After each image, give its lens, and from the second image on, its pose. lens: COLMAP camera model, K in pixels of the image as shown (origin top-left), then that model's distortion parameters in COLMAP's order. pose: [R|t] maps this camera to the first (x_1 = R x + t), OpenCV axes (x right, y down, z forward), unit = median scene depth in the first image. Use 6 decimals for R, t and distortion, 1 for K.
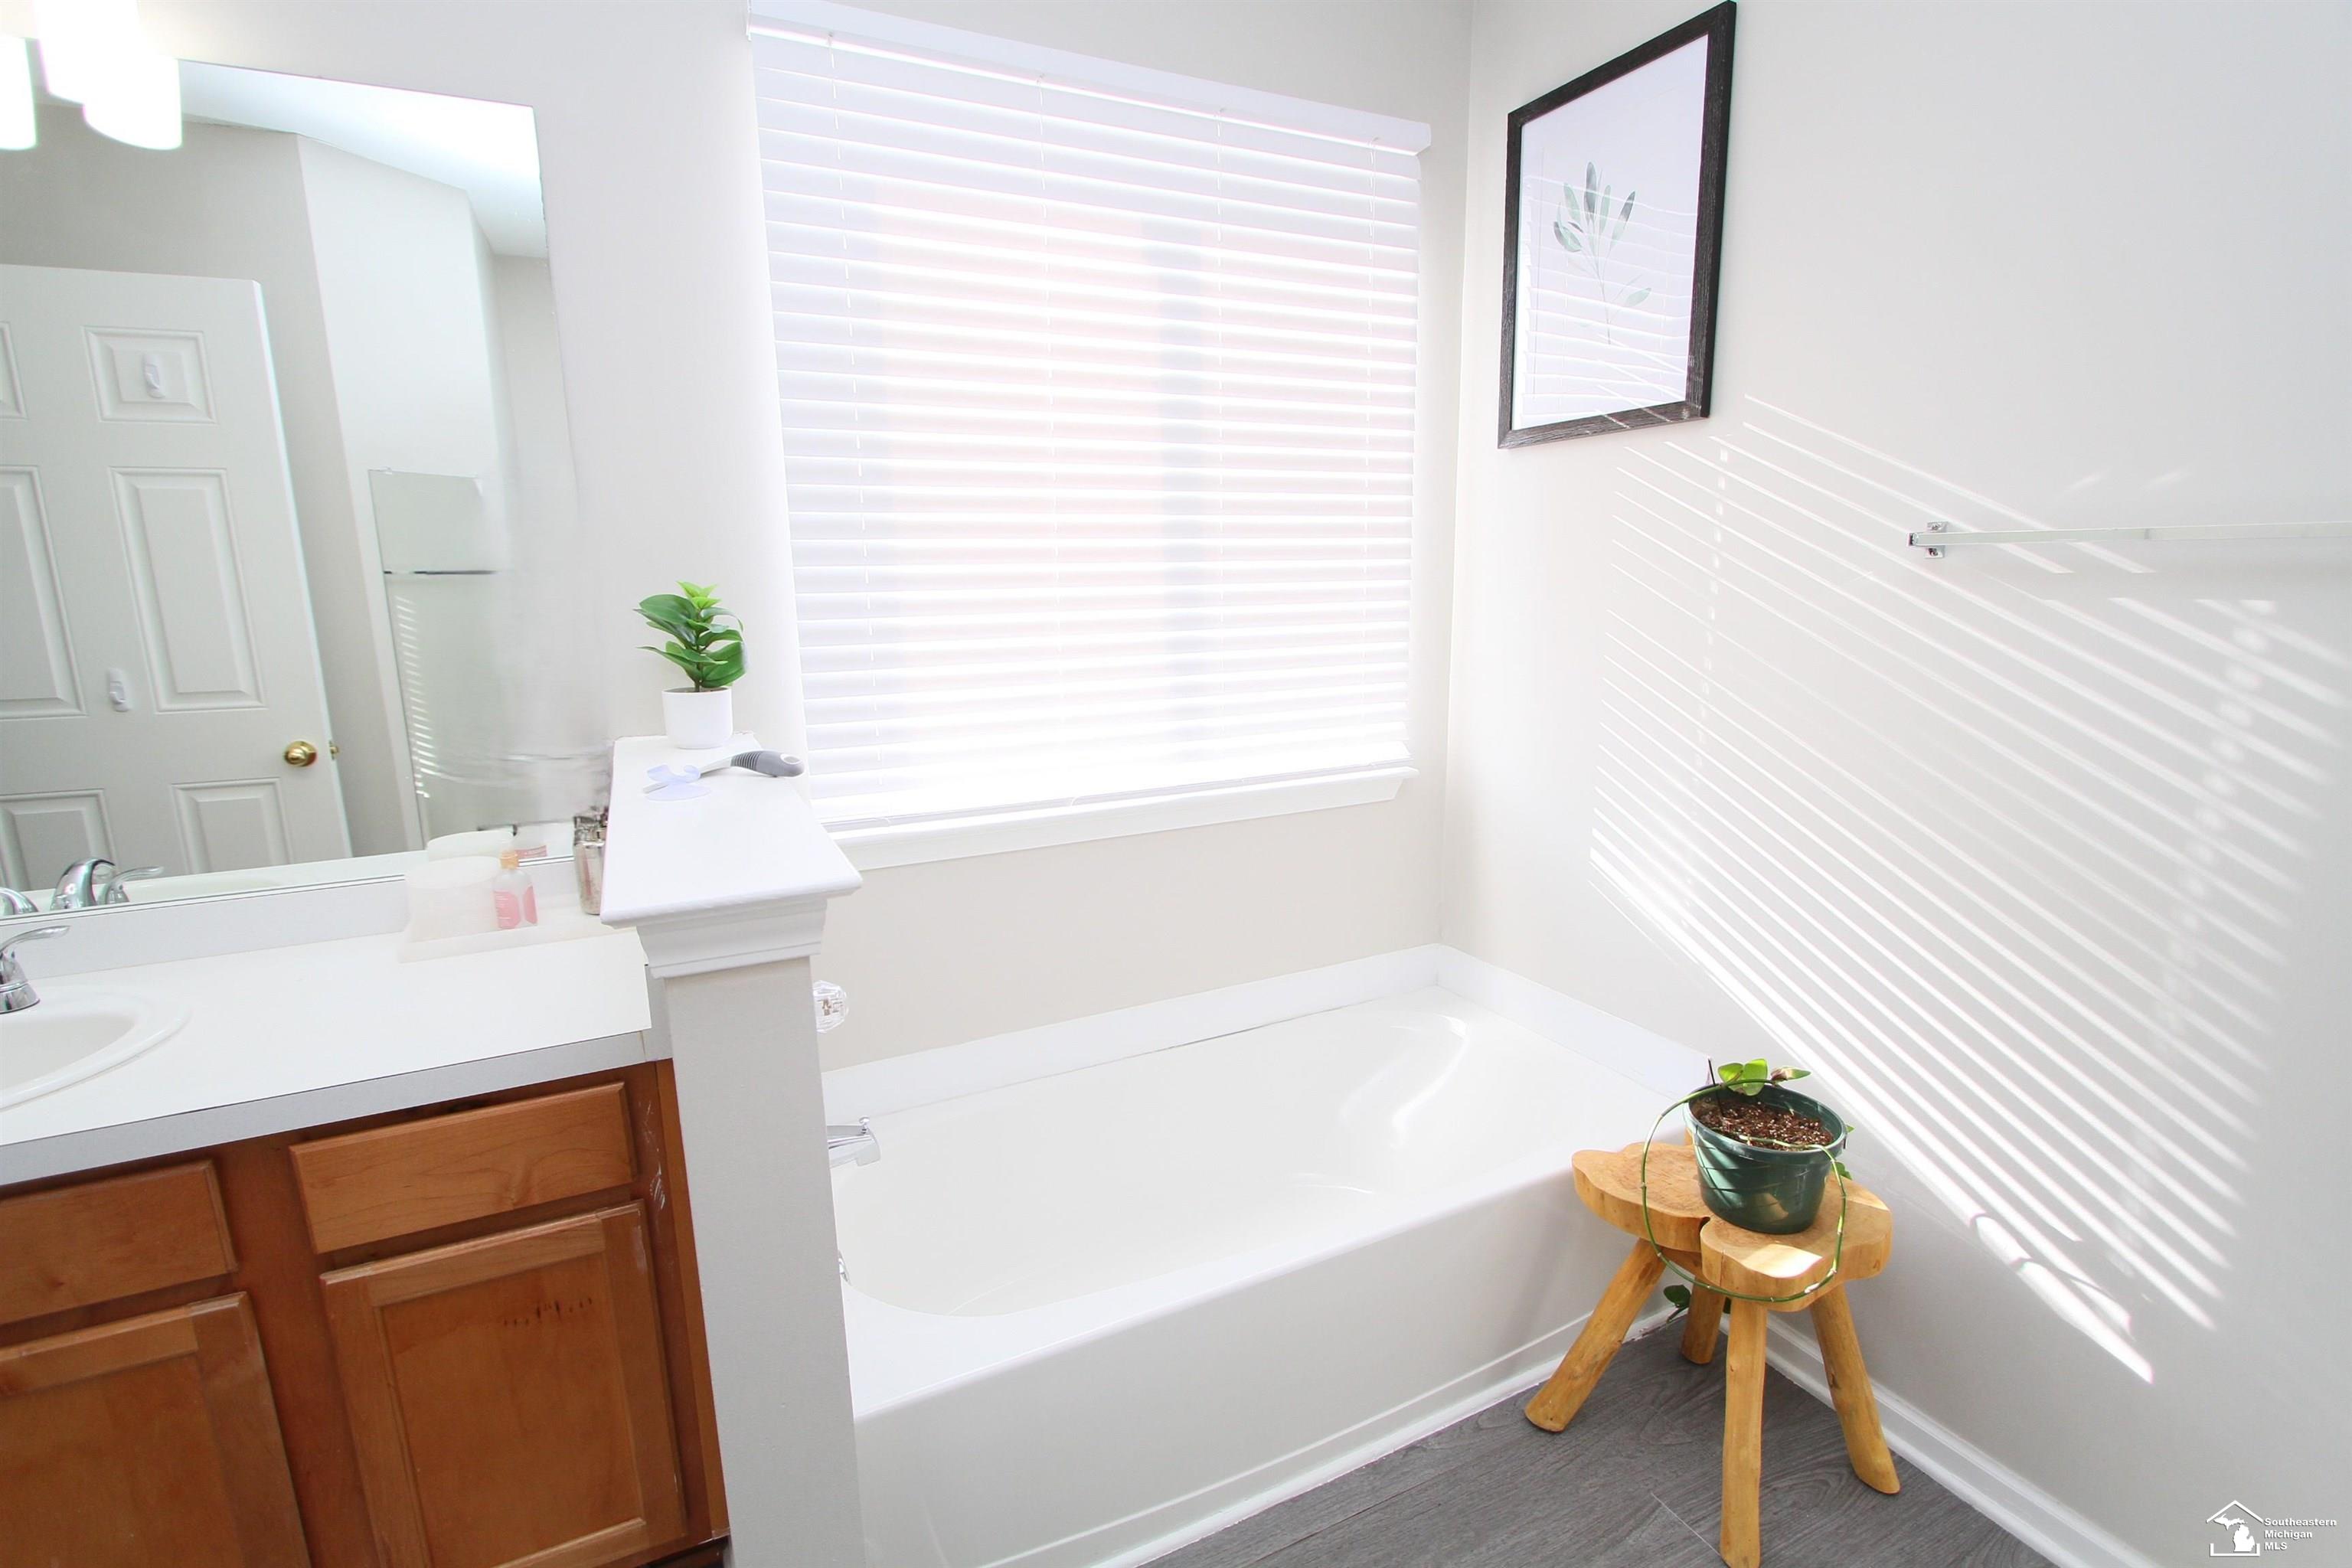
lens RADIAL K [[1075.4, 0, 1132.4], [0, 1075.4, 794.7], [0, 0, 1]] dist [-0.017807, 0.000268]
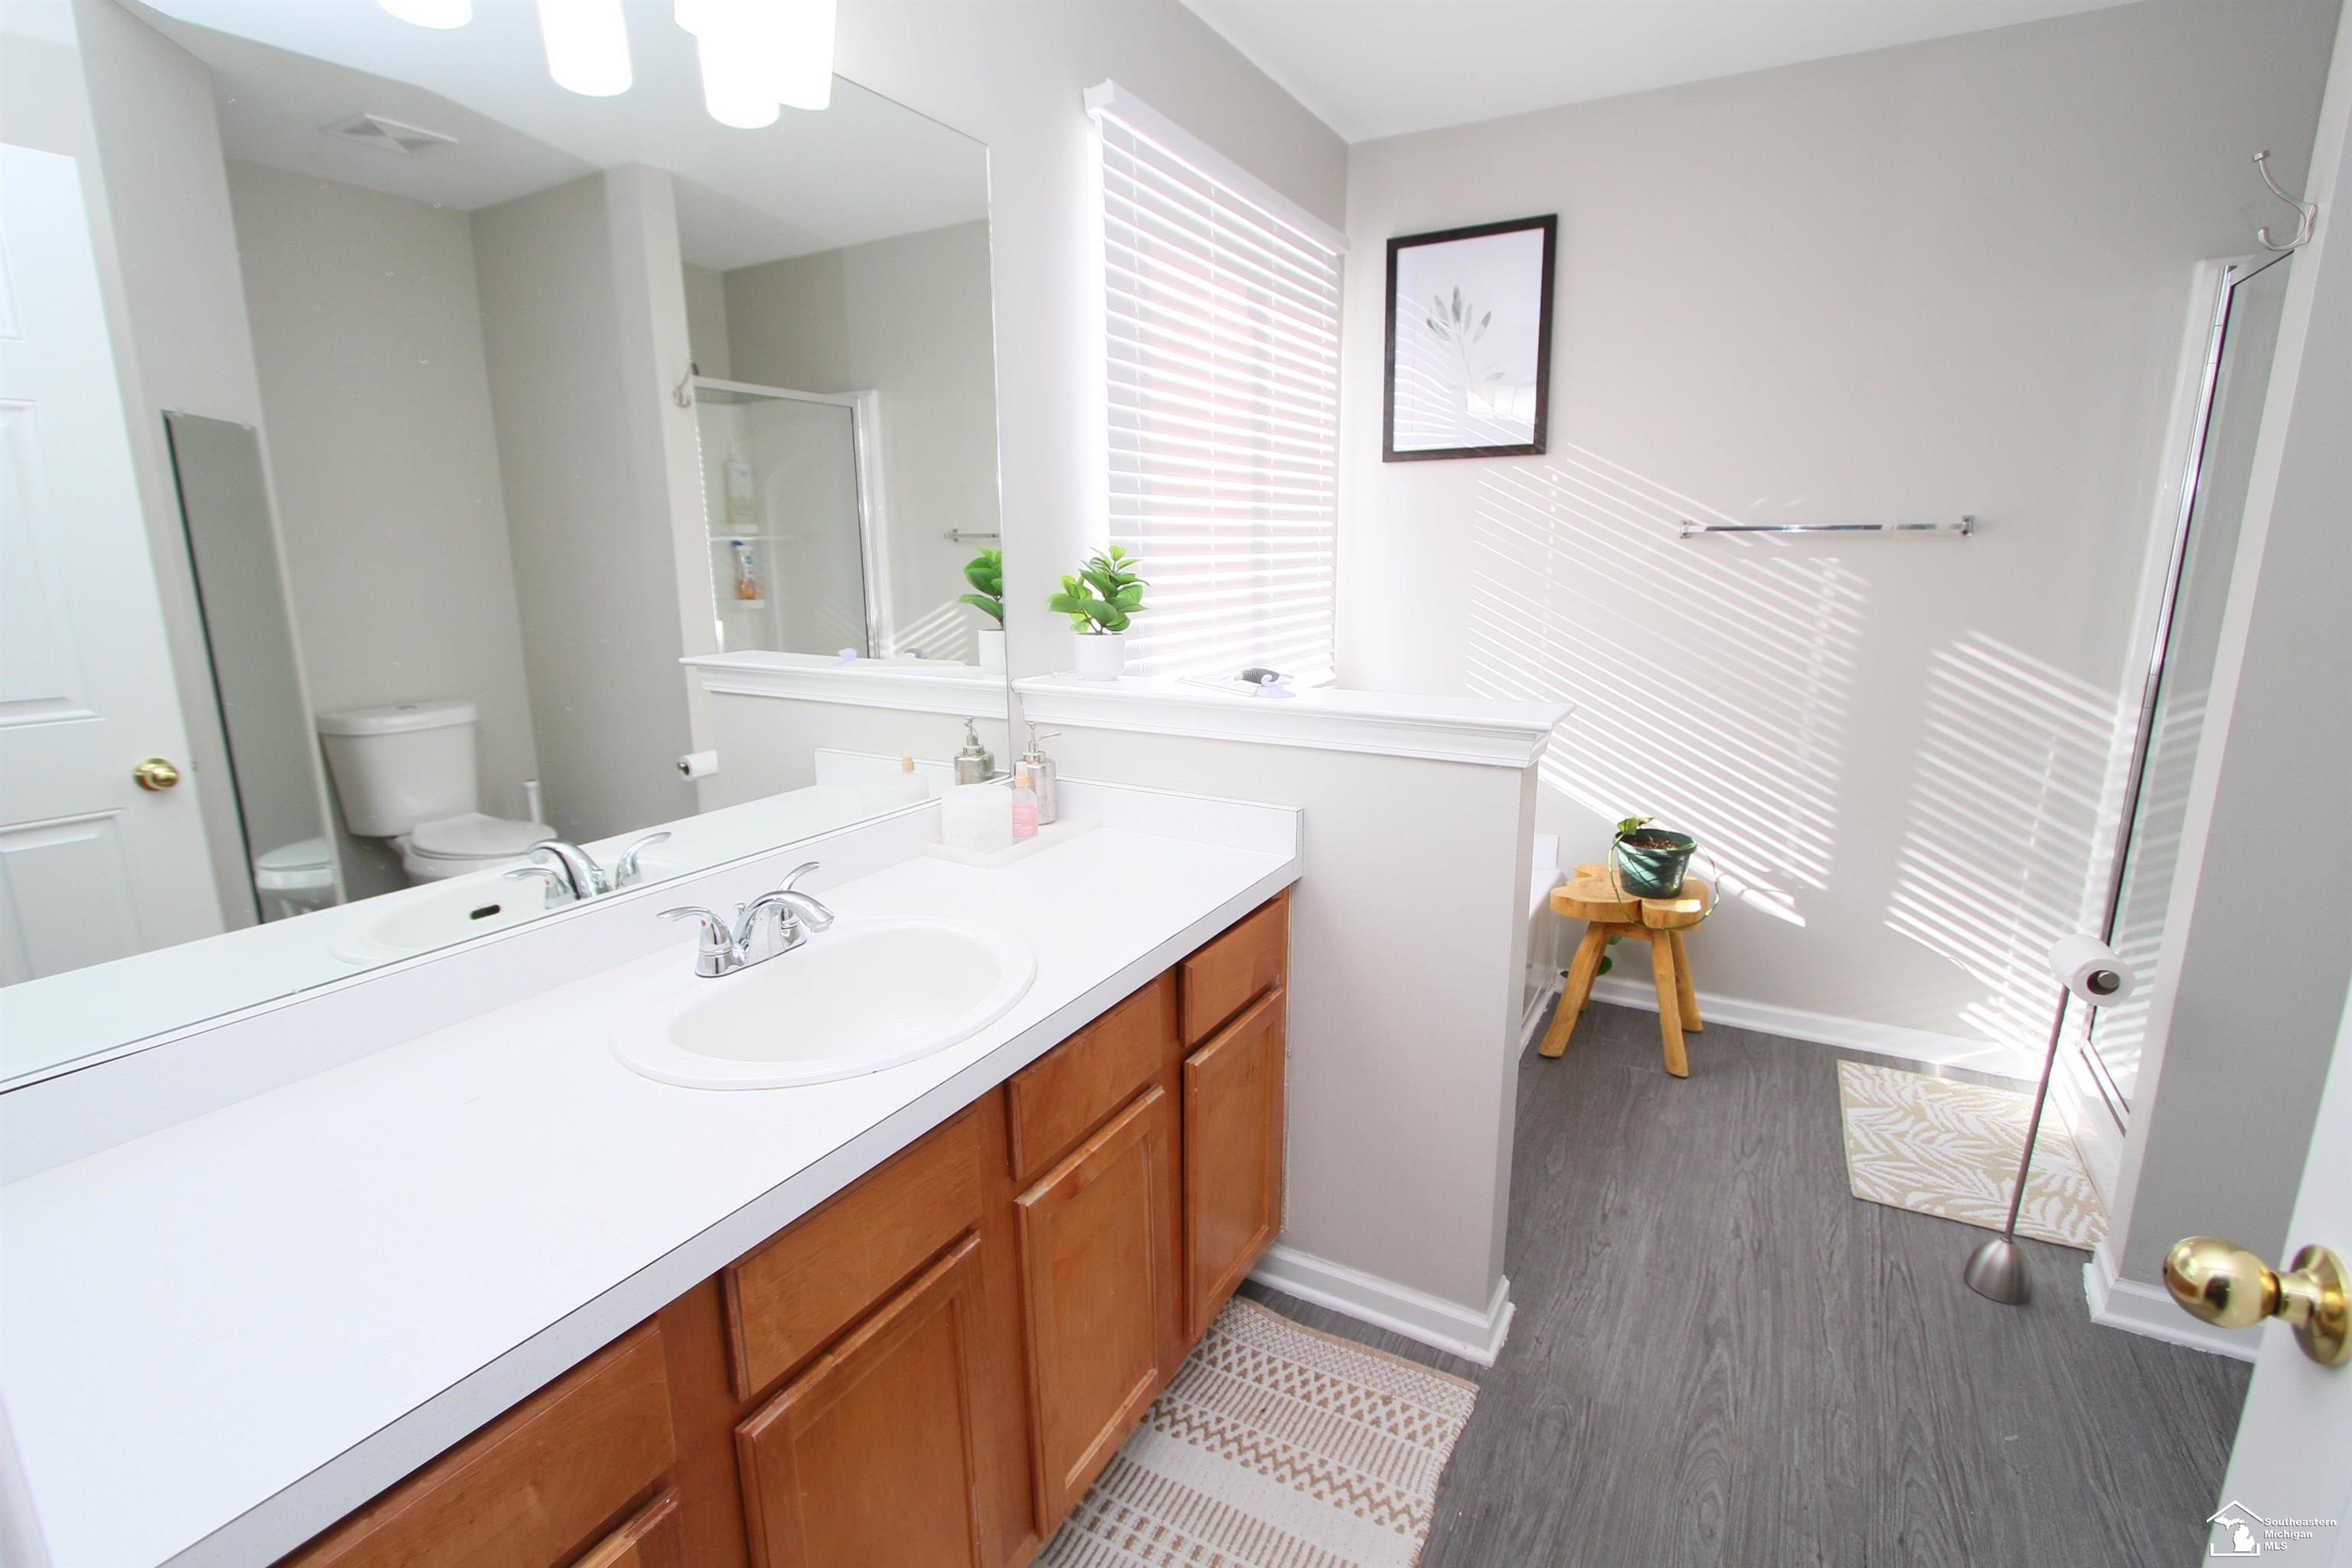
lens RADIAL K [[1086.6, 0, 1168.0], [0, 1086.6, 787.1], [0, 0, 1]] dist [-0.014528, 0.000727]
pose [[0.824912, -0.116792, 0.553063, -1.101866], [0.112198, 0.992785, 0.042303, 0.035928], [-0.554014, 0.027156, 0.832065, -0.098382]]
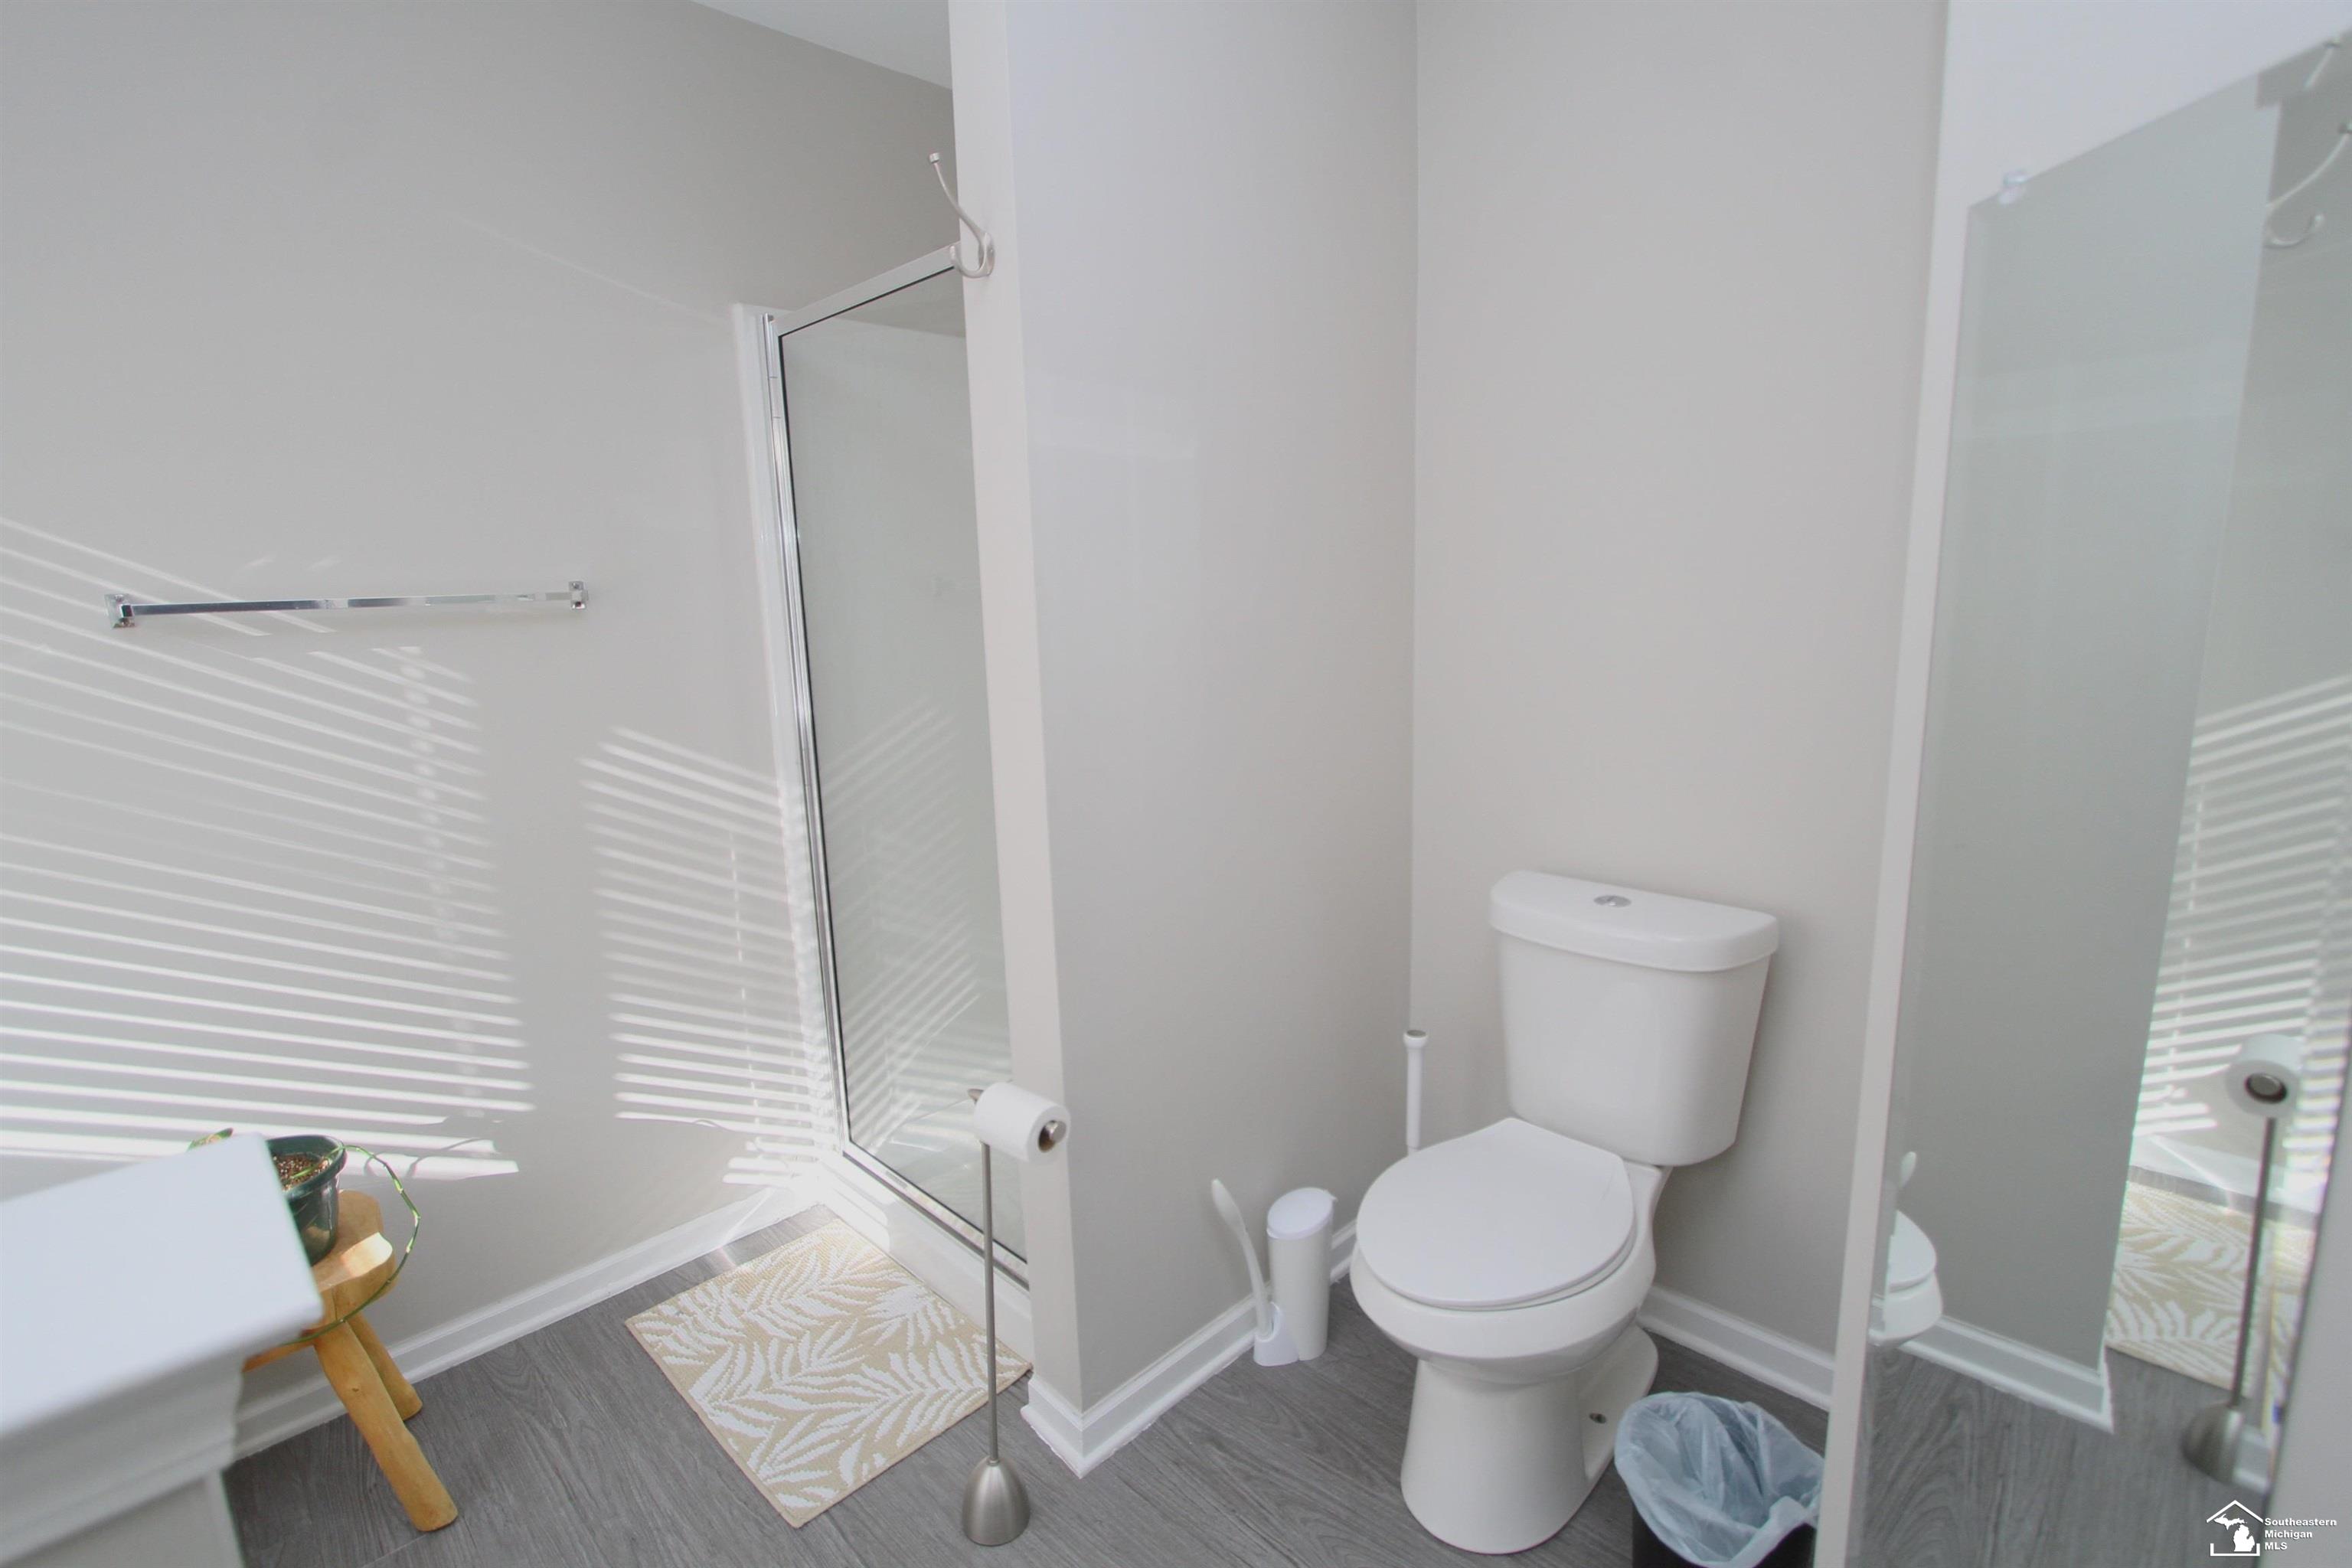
lens RADIAL K [[1086.6, 0, 1168.0], [0, 1086.6, 787.1], [0, 0, 1]] dist [-0.014528, 0.000727]
pose [[-0.320896, -0.150159, 0.935135, -0.565479], [0.231236, 0.945051, 0.231101, -0.075438], [-0.918453, 0.290397, -0.268541, 0.360487]]
